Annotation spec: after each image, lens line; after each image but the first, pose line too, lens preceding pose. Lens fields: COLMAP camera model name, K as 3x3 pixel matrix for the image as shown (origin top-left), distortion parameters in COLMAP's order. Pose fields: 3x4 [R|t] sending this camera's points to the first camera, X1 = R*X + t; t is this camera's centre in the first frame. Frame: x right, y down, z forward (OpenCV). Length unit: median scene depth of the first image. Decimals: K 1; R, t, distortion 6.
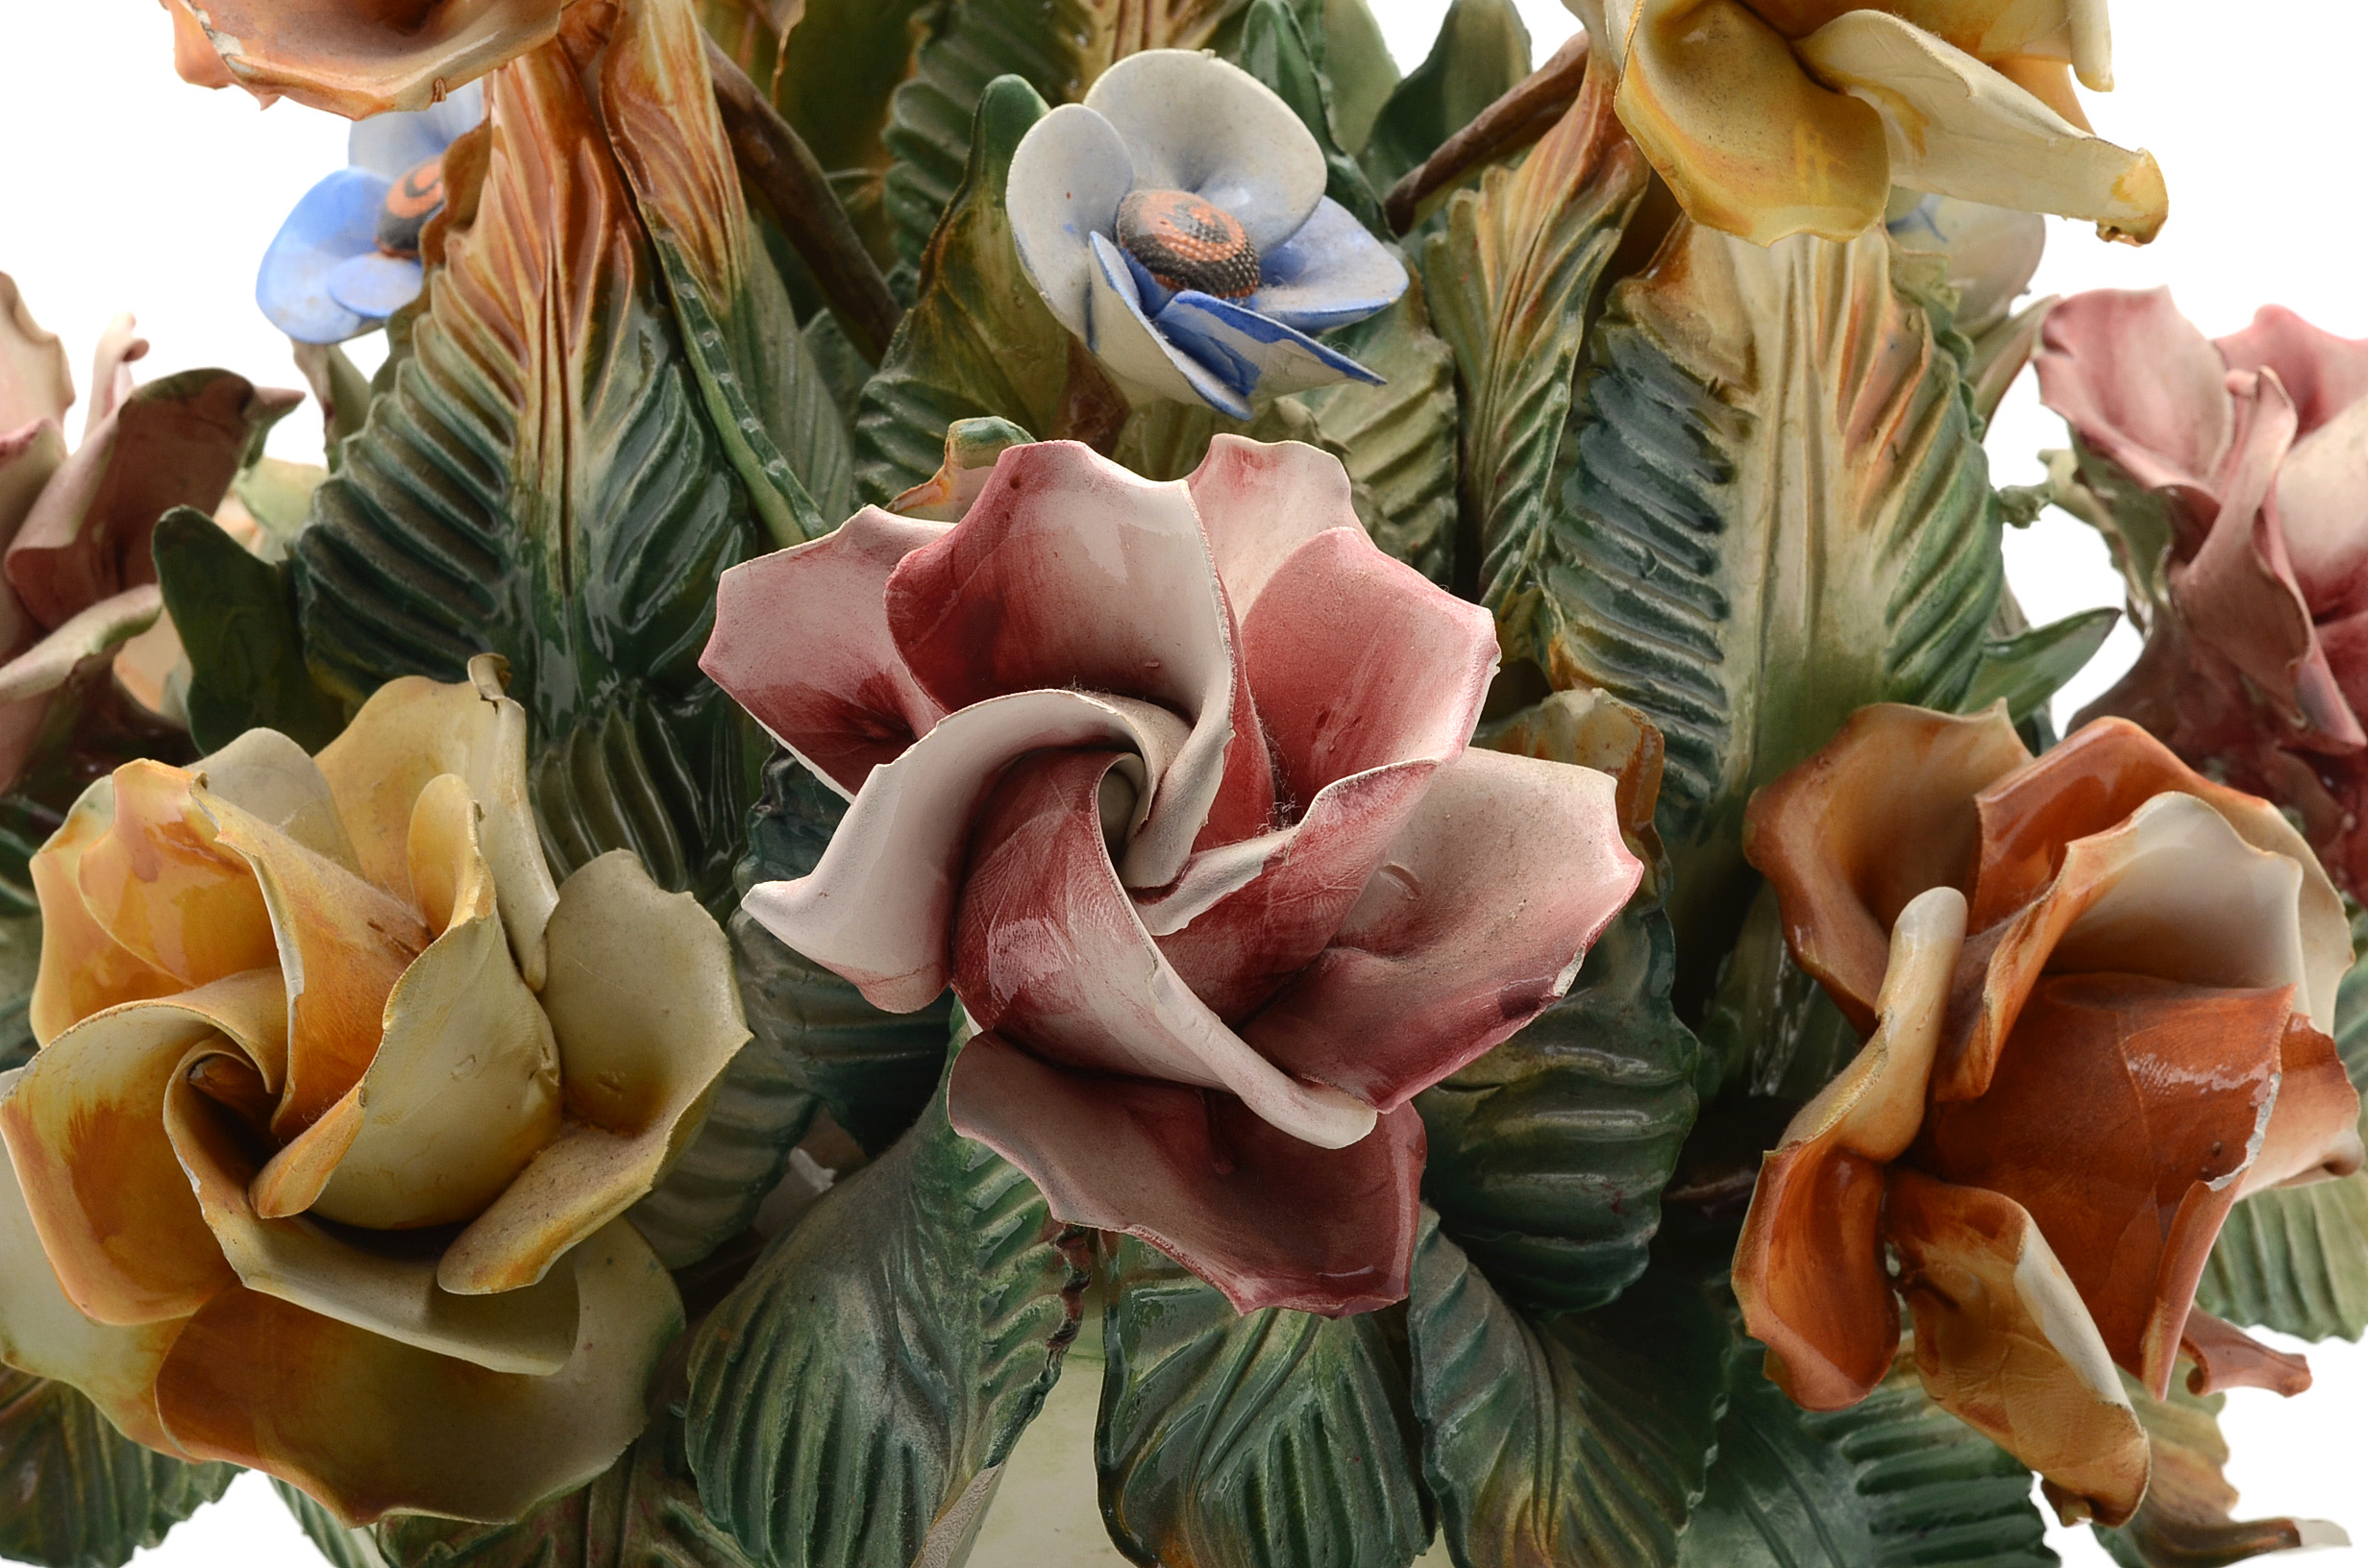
lens RADIAL K [[6195.9, 0, 1184.0], [0, 6195.9, 784.0], [0, 0, 1]] dist [0.026858, -0.642107]
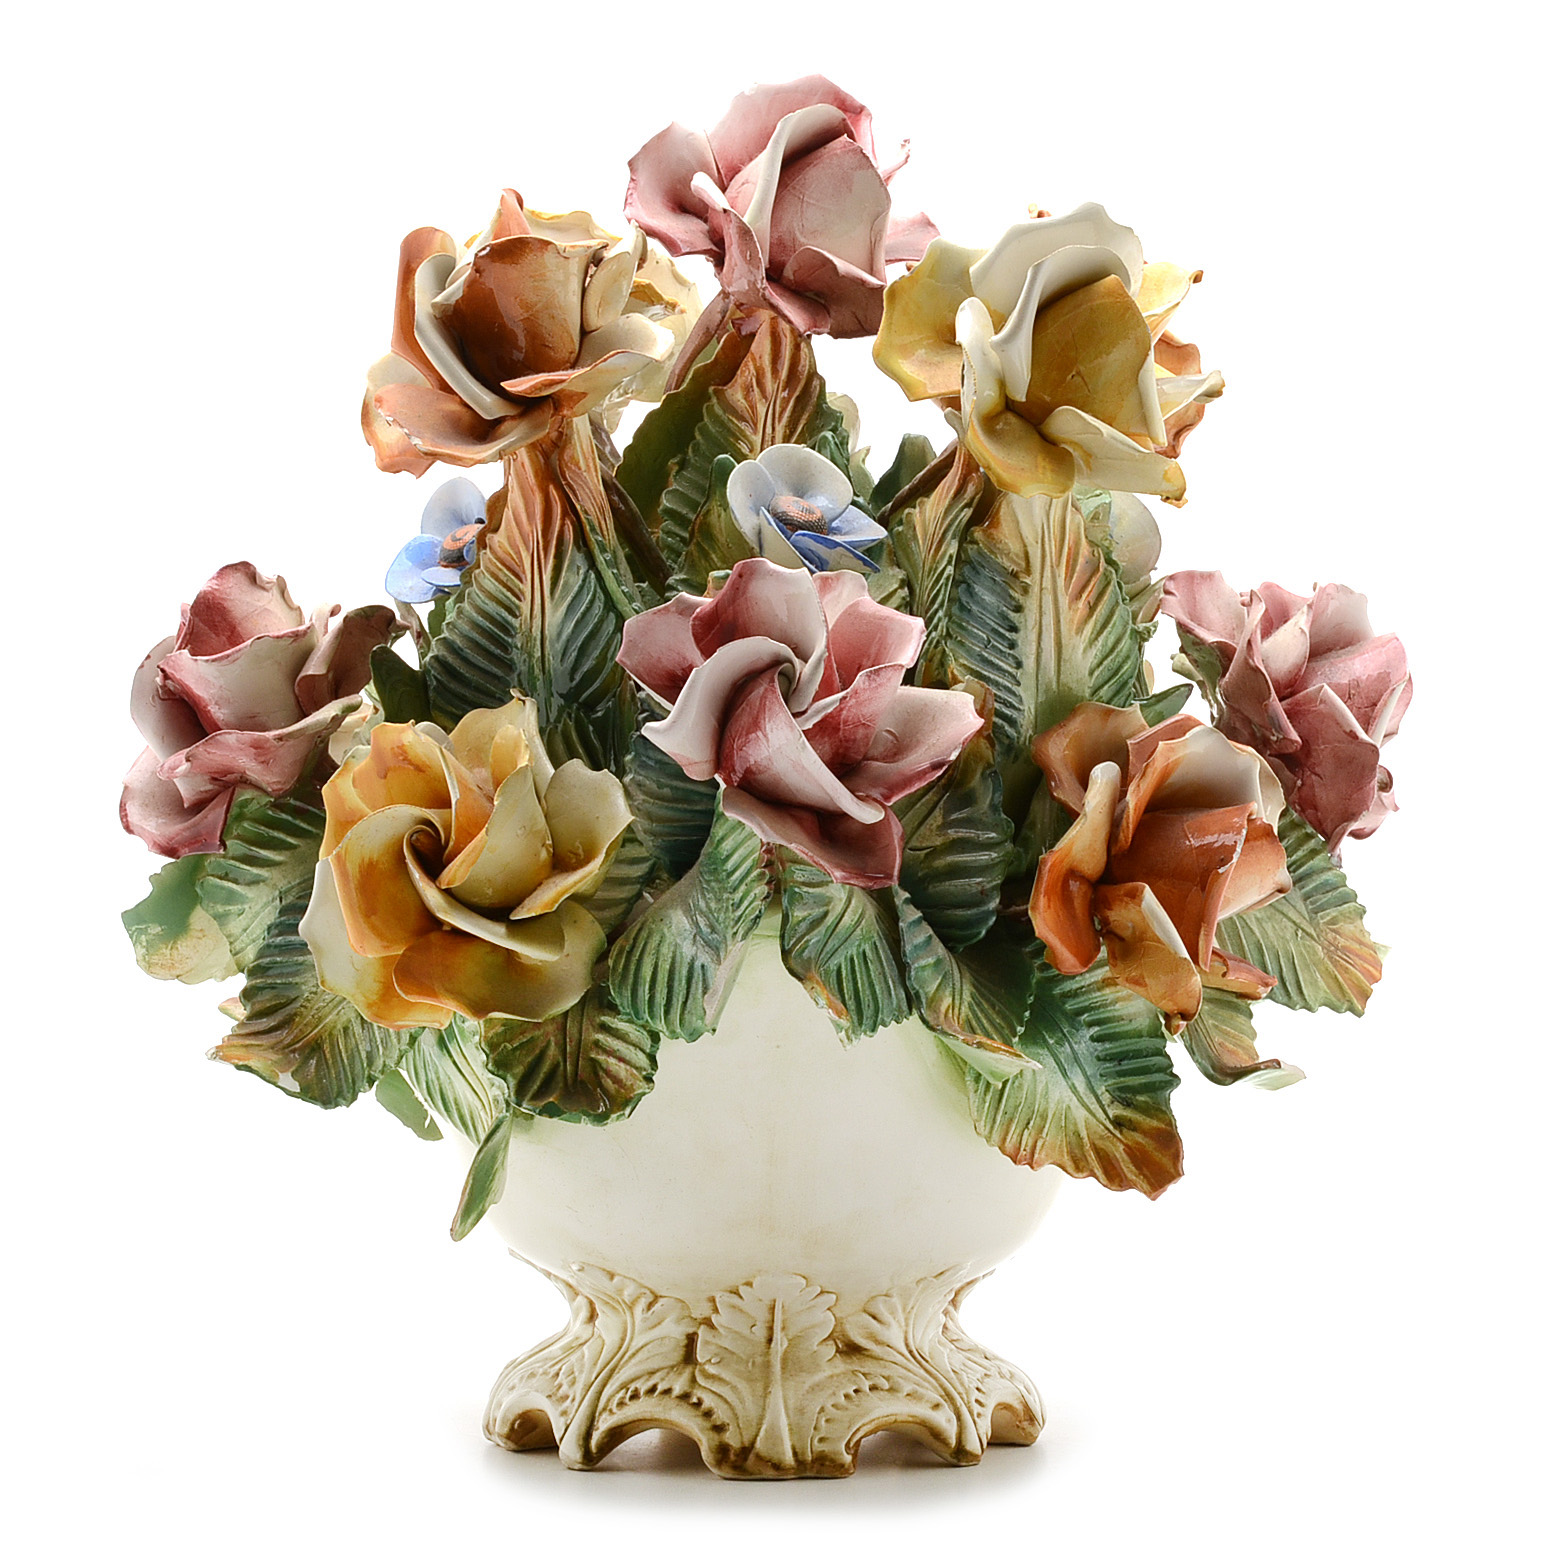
lens RADIAL K [[6587.7, 0, 777.0], [0, 6587.7, 777.0], [0, 0, 1]] dist [-0.087421, -2.054221]
pose [[0.999526, -0.021615, 0.021930, -0.067878], [0.025068, 0.984803, -0.171854, 0.467973], [-0.017882, 0.172322, 0.984878, -1.577042]]
